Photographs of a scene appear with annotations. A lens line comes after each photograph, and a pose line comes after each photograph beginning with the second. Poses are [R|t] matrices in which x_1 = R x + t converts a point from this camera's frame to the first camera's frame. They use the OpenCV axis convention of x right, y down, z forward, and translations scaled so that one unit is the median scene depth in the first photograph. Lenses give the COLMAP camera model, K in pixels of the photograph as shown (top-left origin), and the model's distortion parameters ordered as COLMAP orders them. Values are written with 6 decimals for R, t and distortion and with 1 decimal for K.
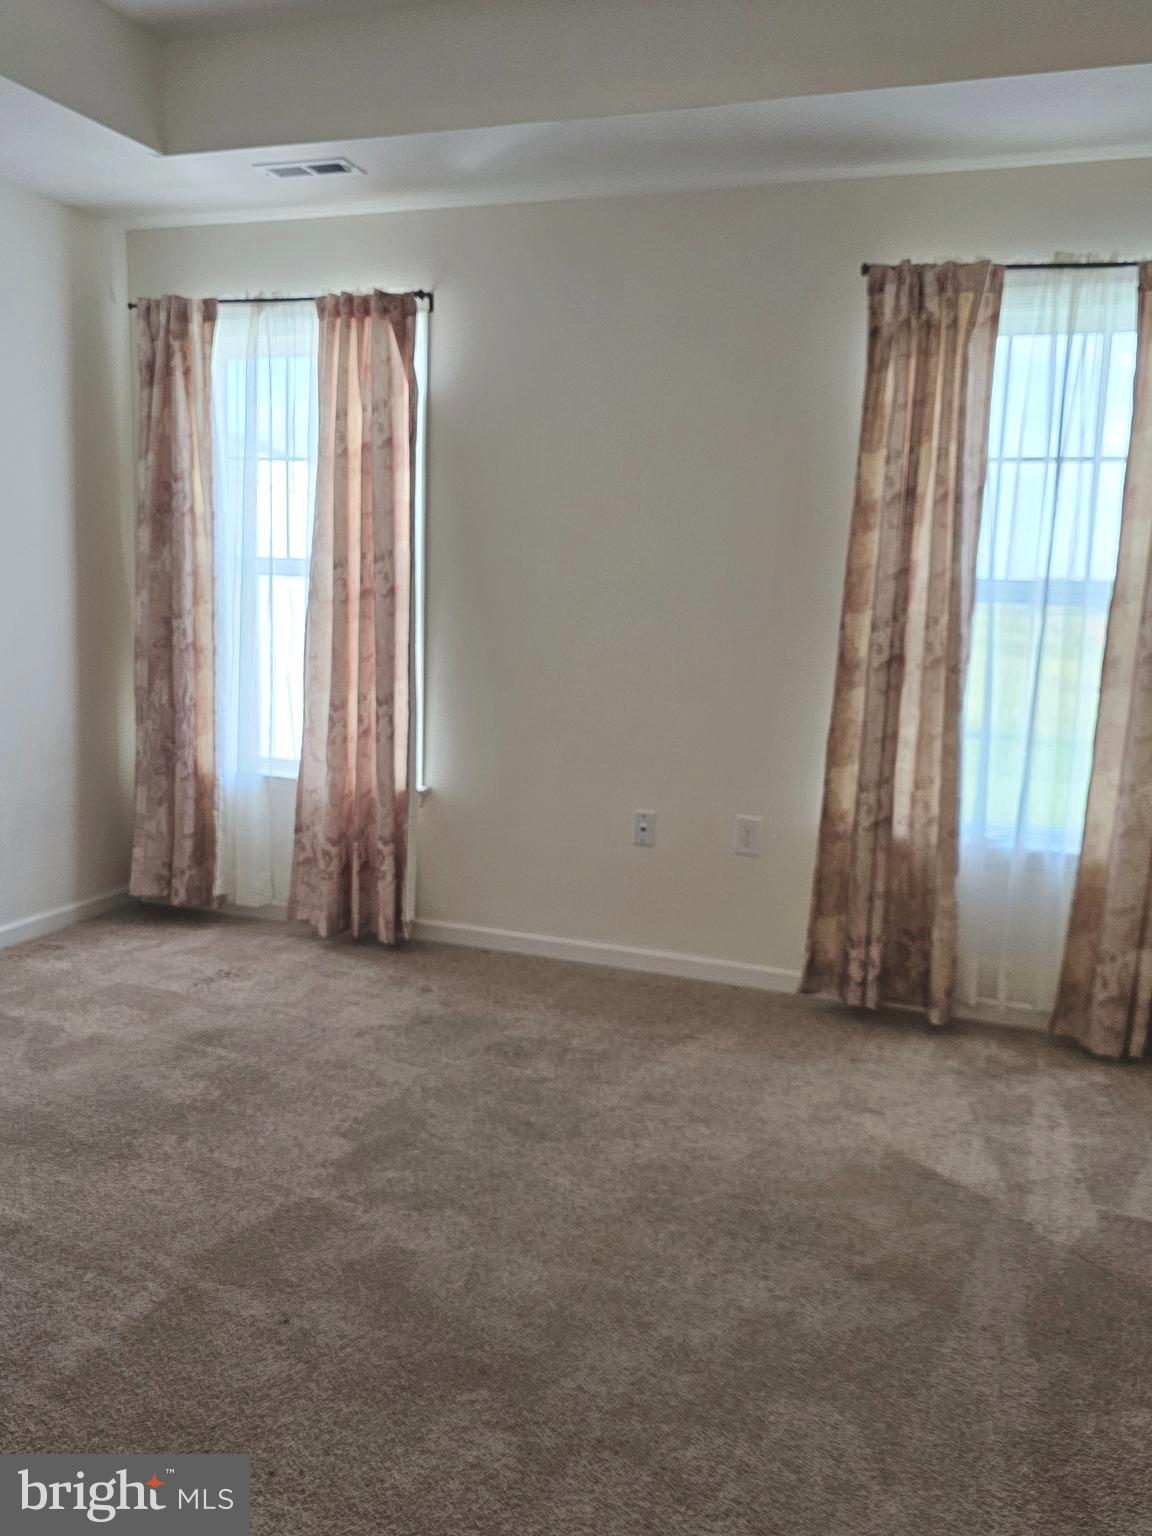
lens RADIAL K [[1259.2, 0, 561.2], [0, 1259.2, 766.1], [0, 0, 1]] dist [0.066848, -0.085177]
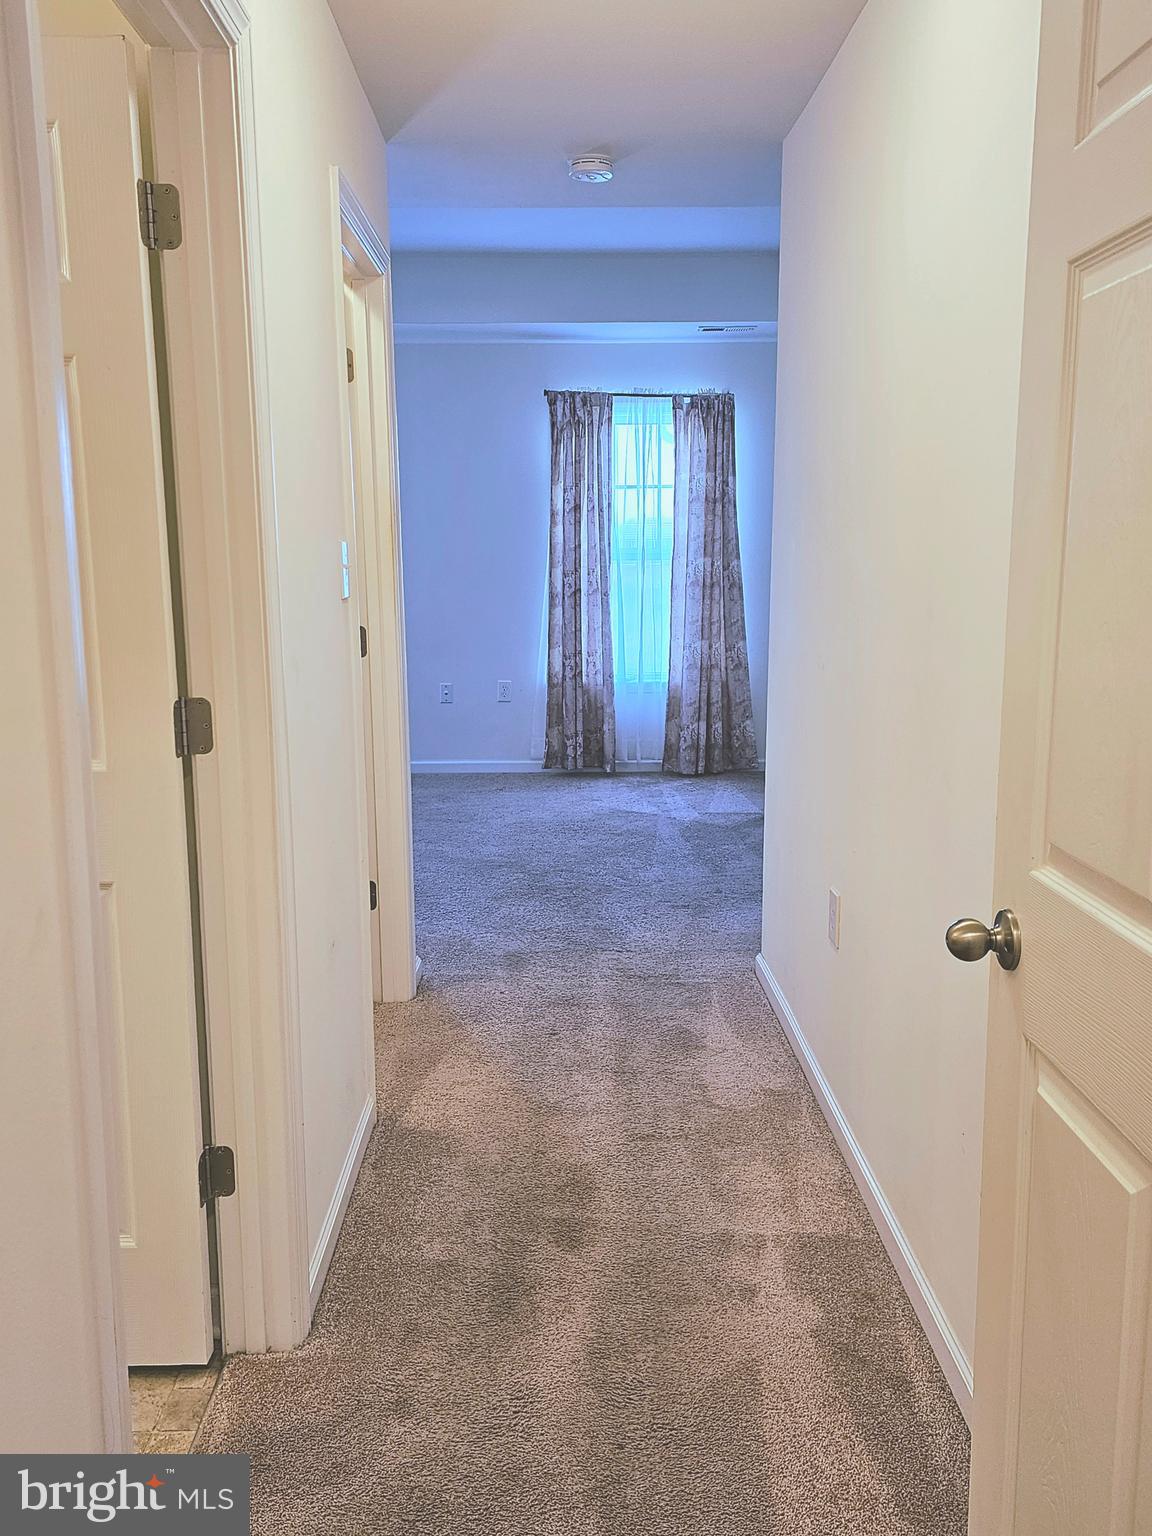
lens RADIAL K [[1259.2, 0, 566.0], [0, 1259.2, 784.2], [0, 0, 1]] dist [0.066848, -0.085177]
pose [[0.931686, -0.114006, 0.344912, -0.473831], [0.091886, 0.992561, 0.079872, 0.057560], [-0.351452, -0.042723, 0.935231, -0.865634]]
